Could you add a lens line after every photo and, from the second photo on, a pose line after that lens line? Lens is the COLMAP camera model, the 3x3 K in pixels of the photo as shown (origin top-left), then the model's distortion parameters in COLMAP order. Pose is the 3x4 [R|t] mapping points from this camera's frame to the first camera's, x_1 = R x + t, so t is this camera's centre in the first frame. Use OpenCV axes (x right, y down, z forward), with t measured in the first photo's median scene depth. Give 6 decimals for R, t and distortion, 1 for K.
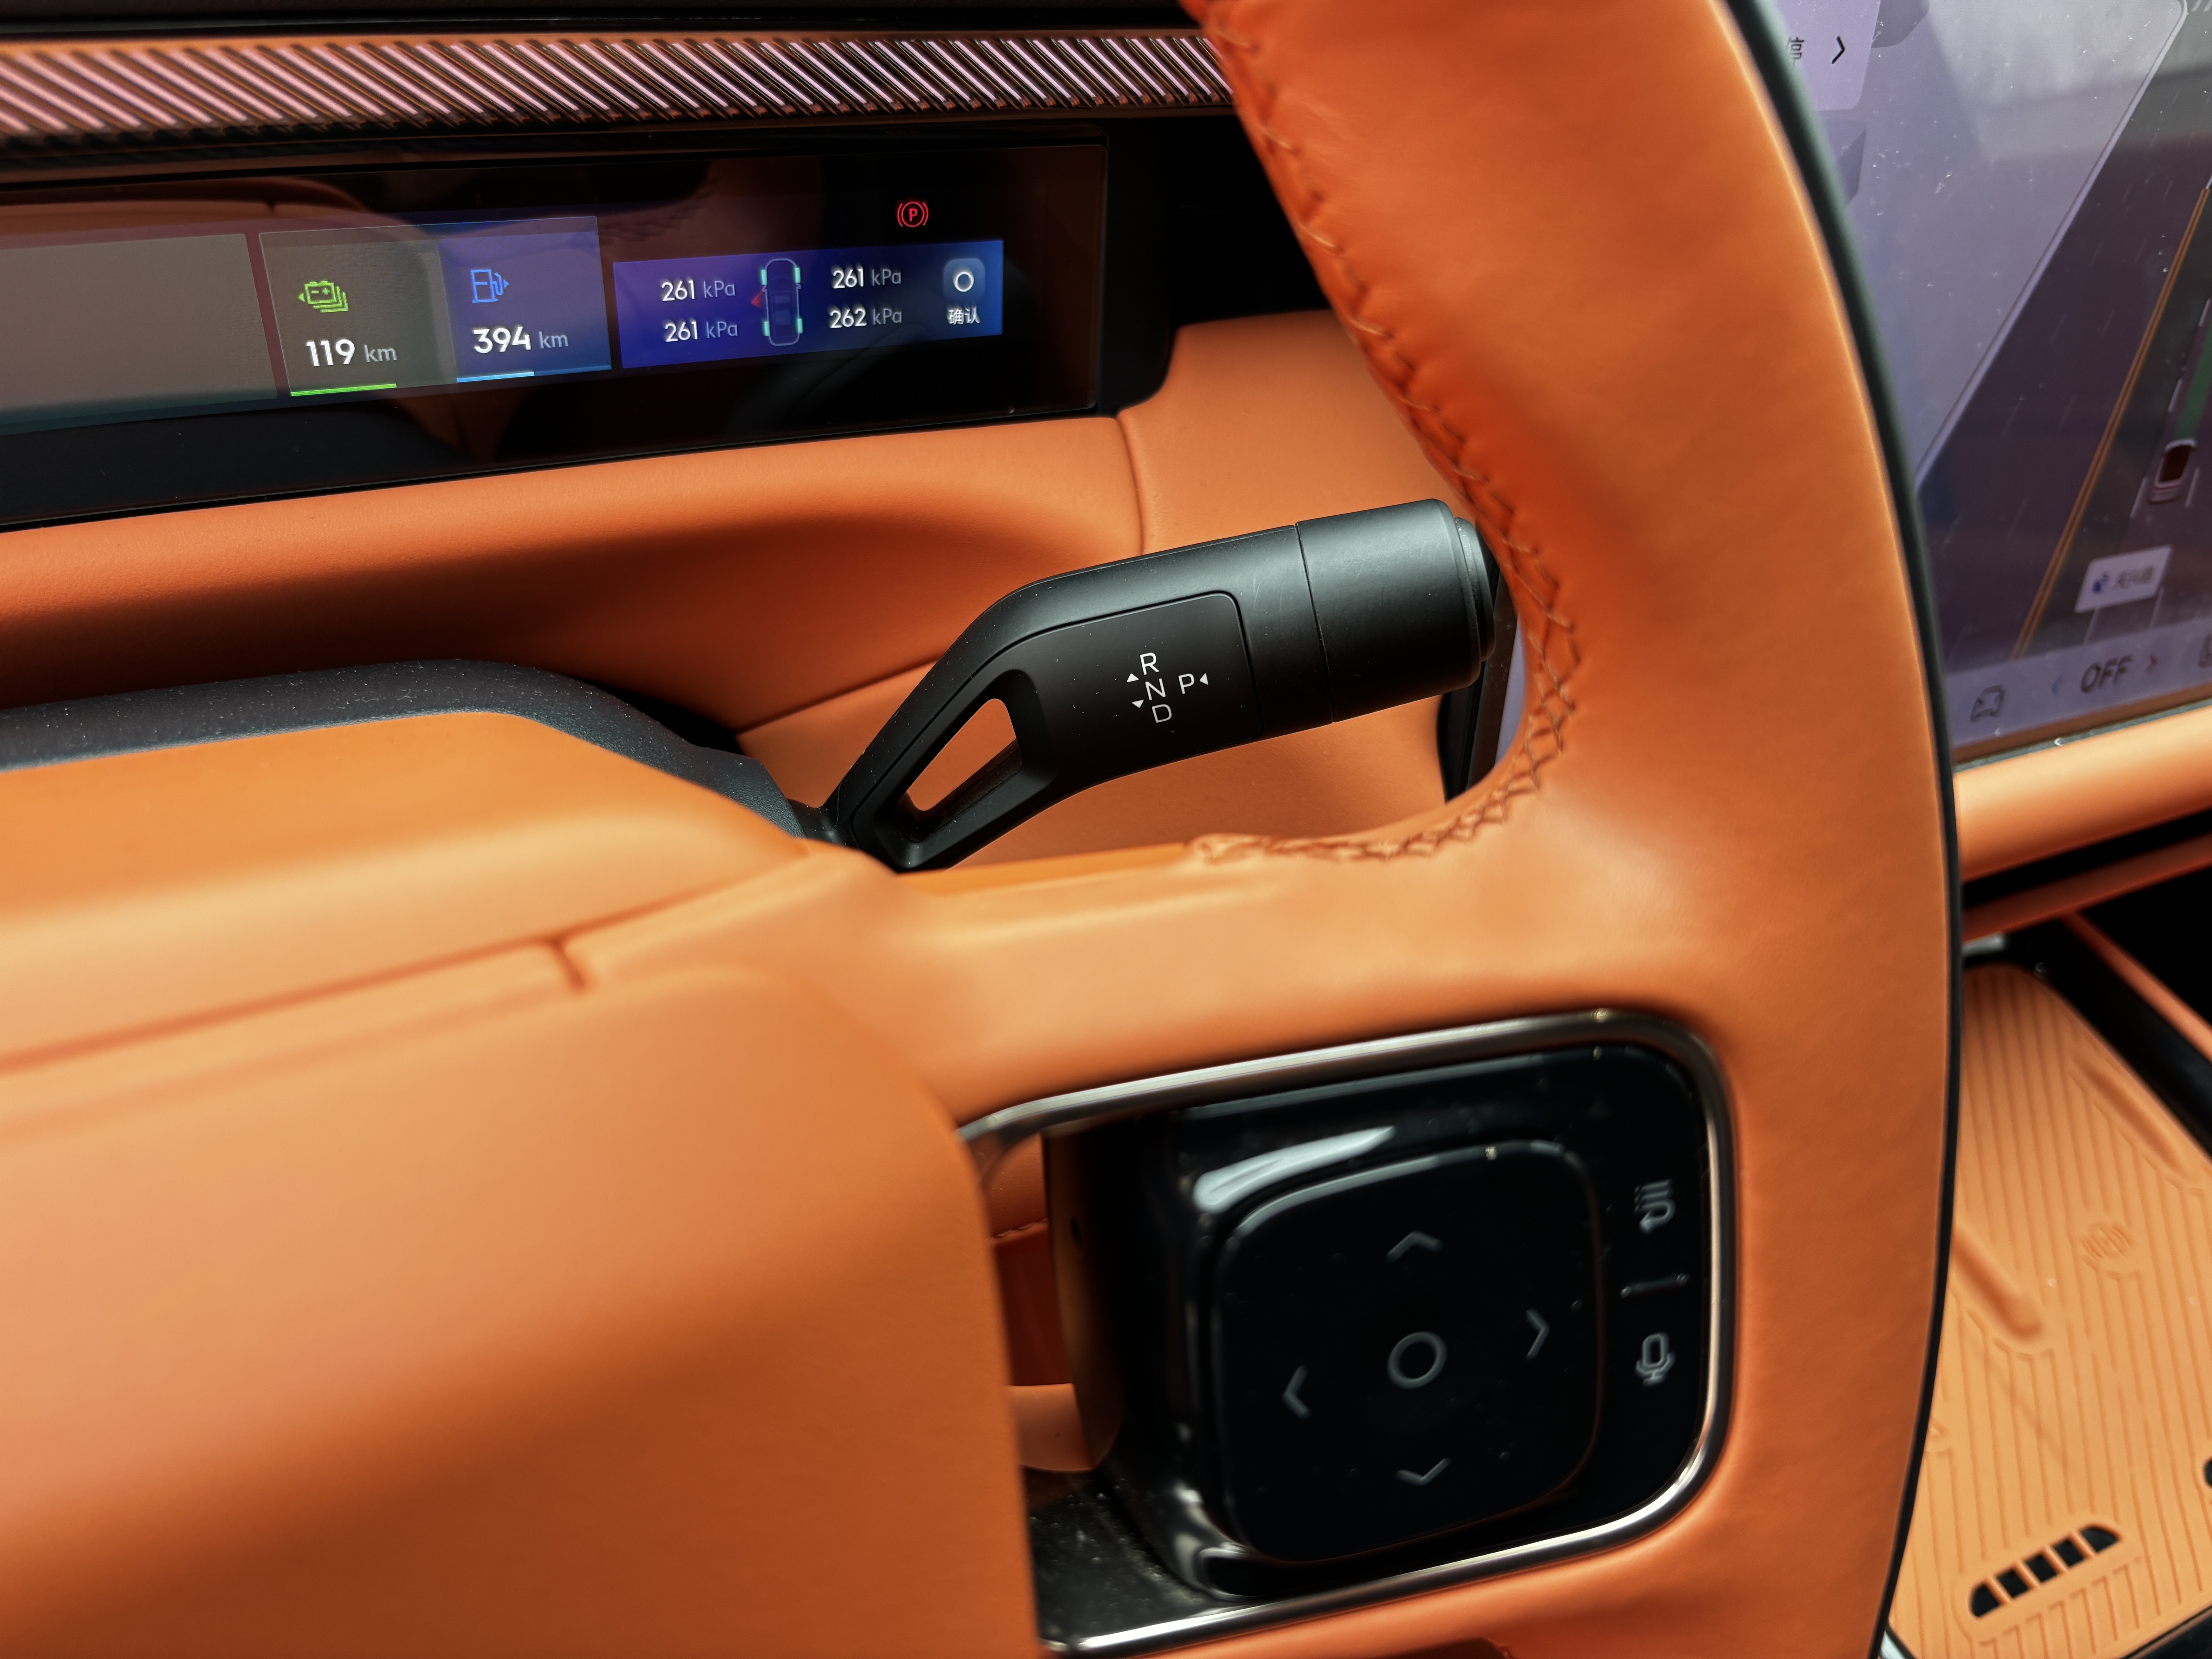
lens RADIAL K [[1746.8, 0, 1108.0], [0, 1746.8, 824.8], [0, 0, 1]] dist [0.043916, -0.072743]
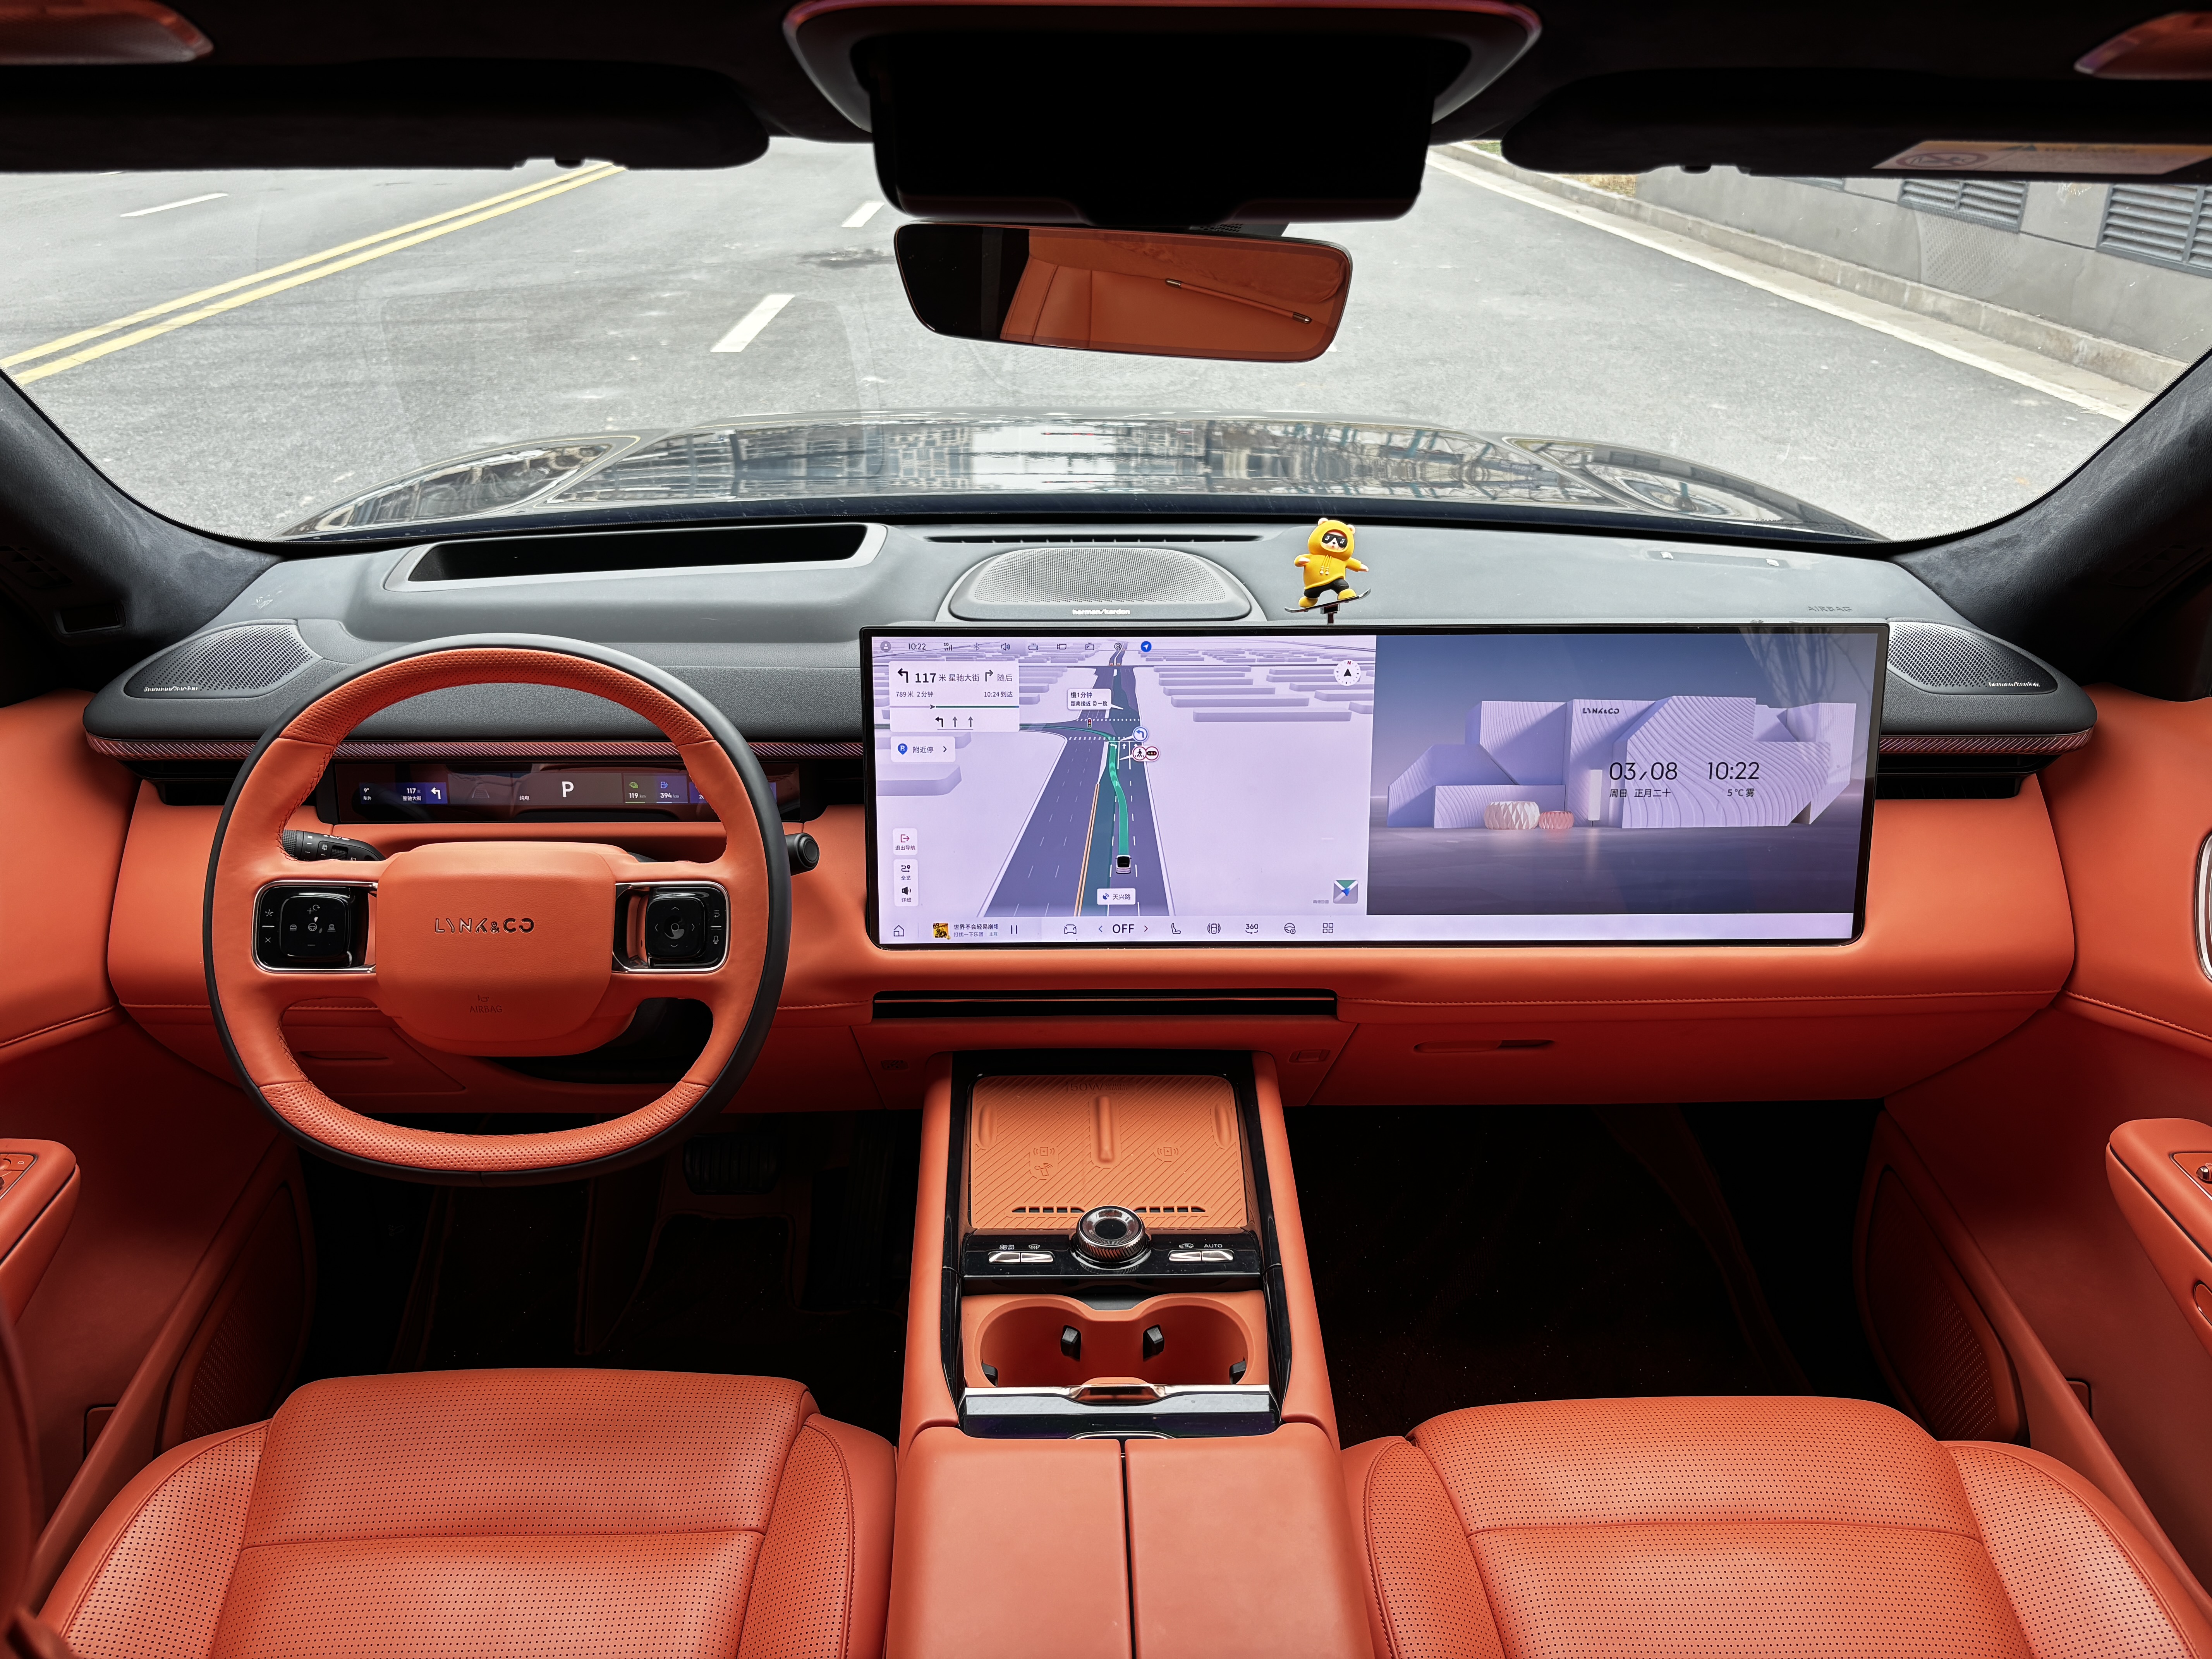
lens RADIAL K [[1660.4, 0, 1106.0], [0, 1660.4, 829.5], [0, 0, 1]] dist [0.061117, -0.075437]
pose [[0.909892, 0.048260, -0.412029, 2.662322], [-0.176832, 0.943579, -0.279981, 0.892947], [0.375270, 0.327613, 0.867088, -2.531744]]
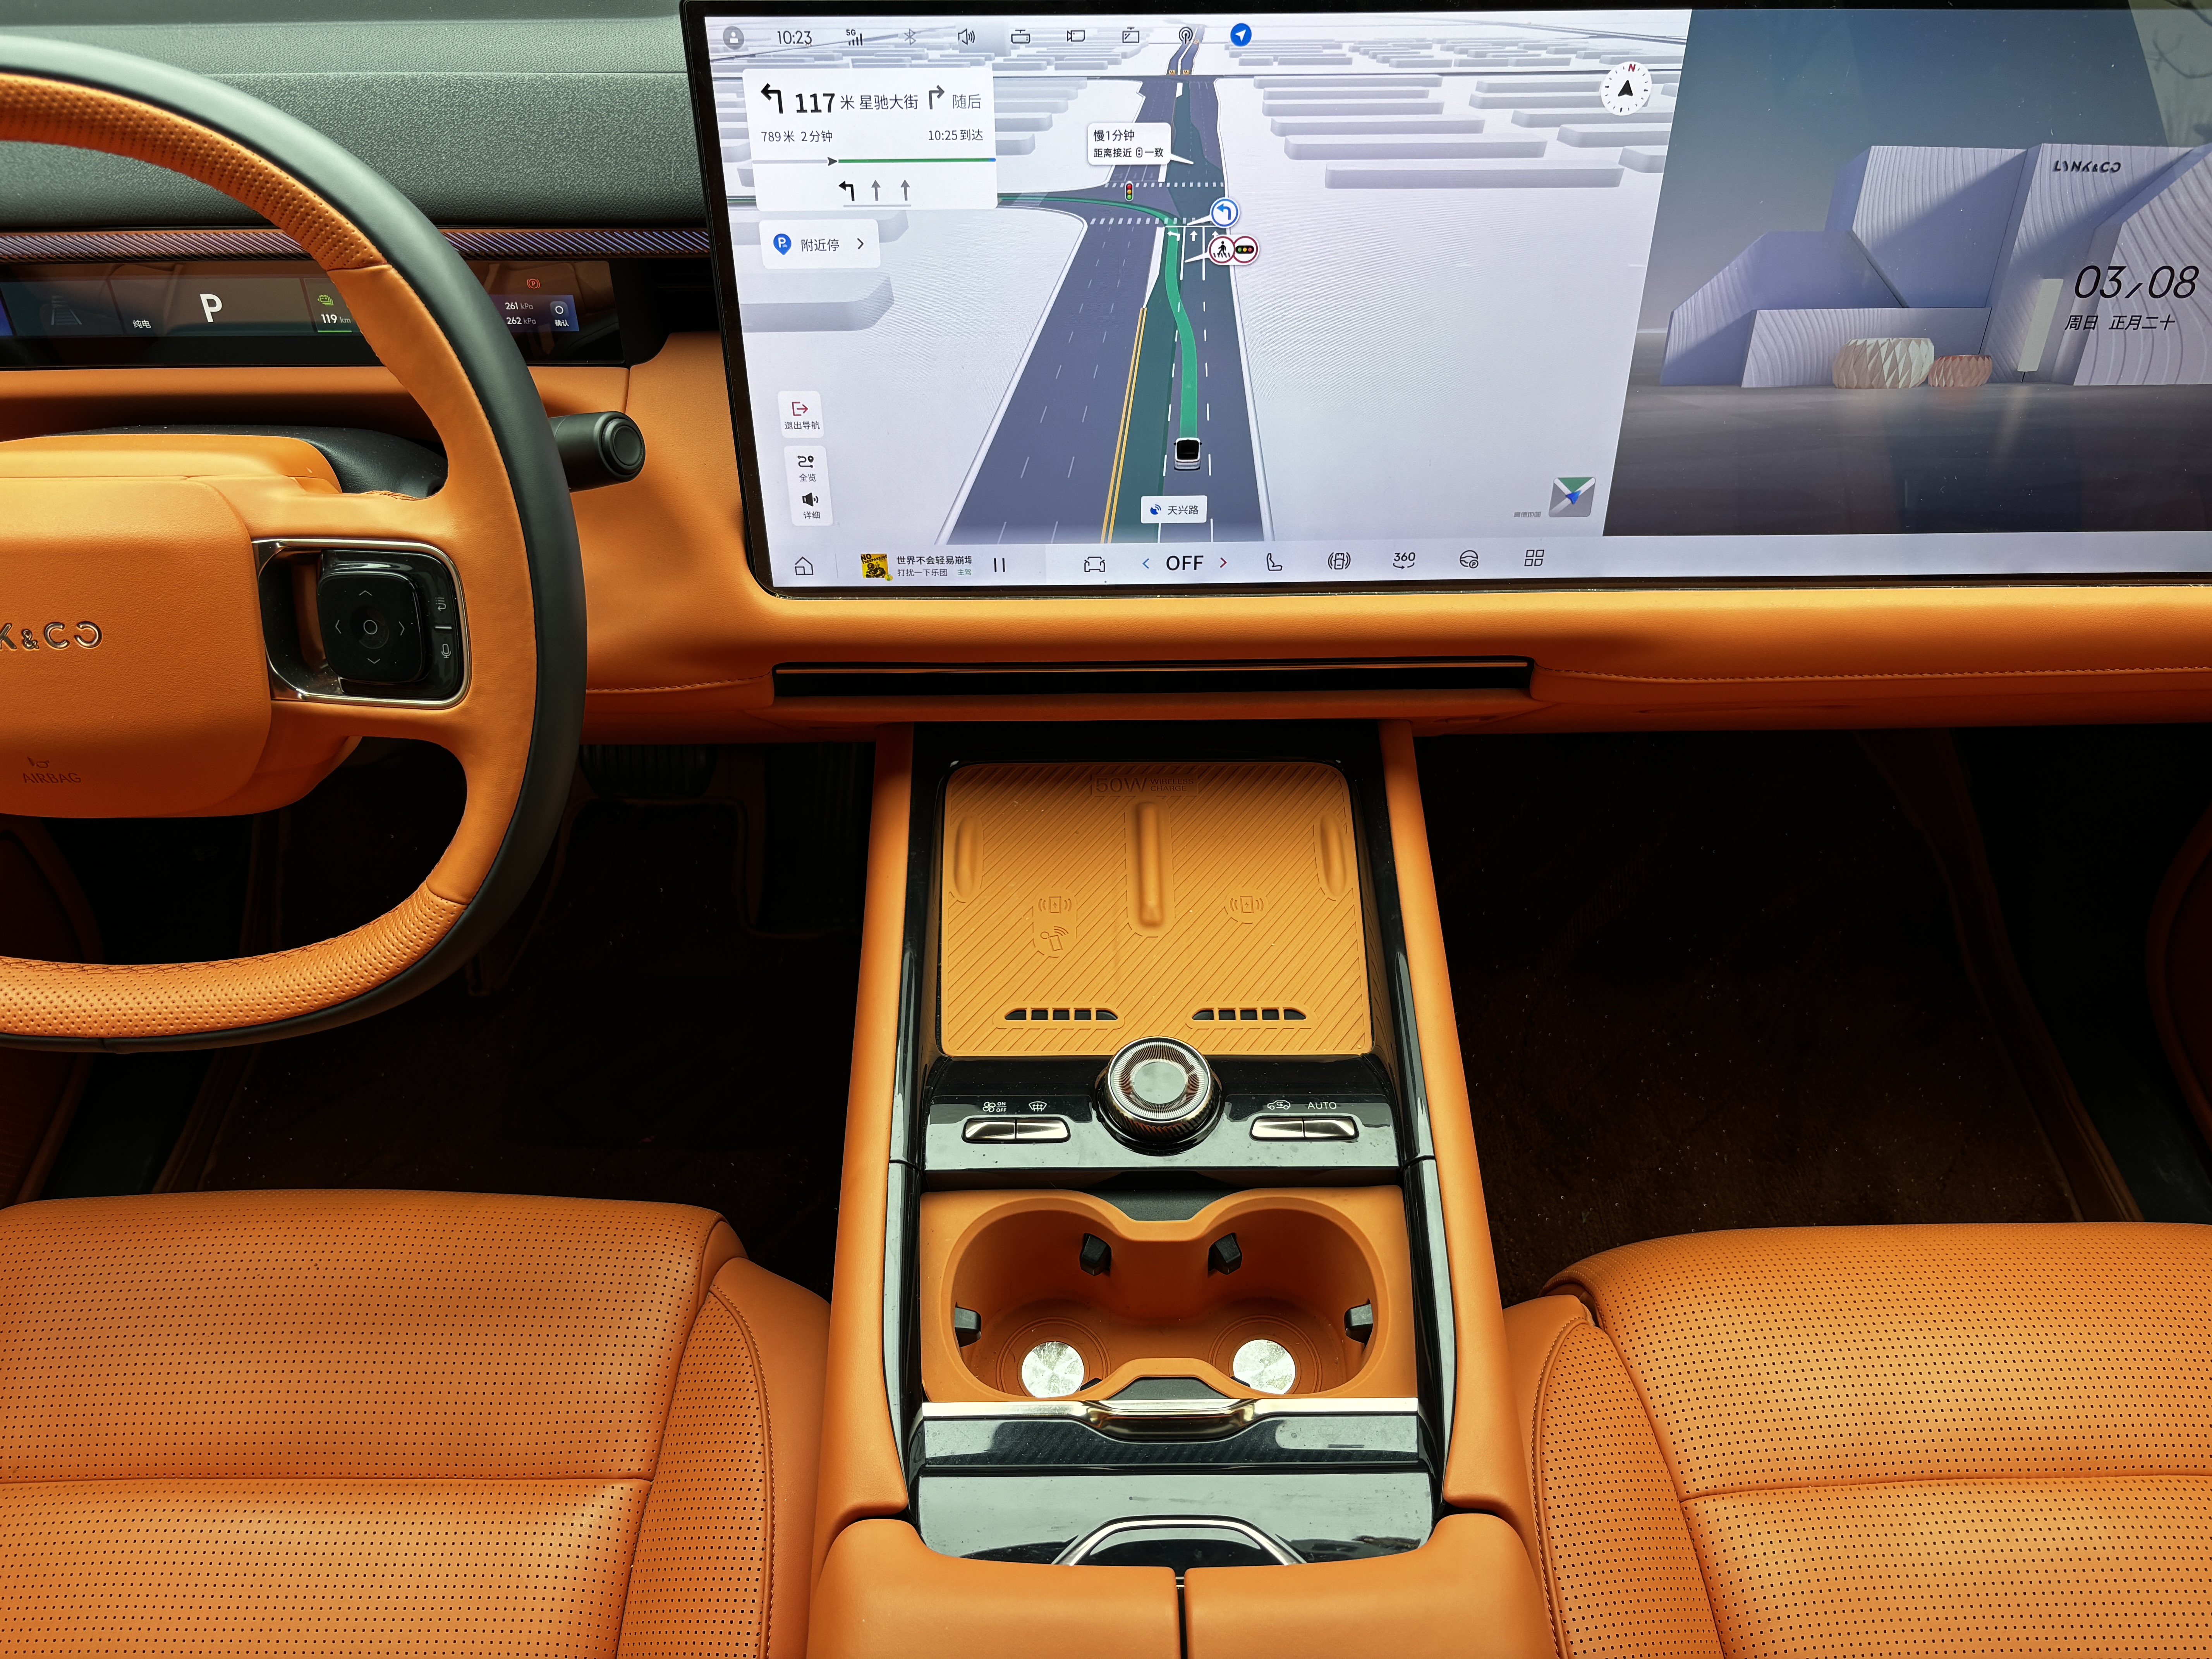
lens RADIAL K [[1757.7, 0, 1105.9], [0, 1757.7, 865.1], [0, 0, 1]] dist [0.008082, -0.026247]
pose [[0.902615, 0.209308, -0.376133, 1.892867], [-0.182074, 0.977446, 0.106997, 0.066157], [0.390045, -0.028093, 0.920367, -1.138539]]
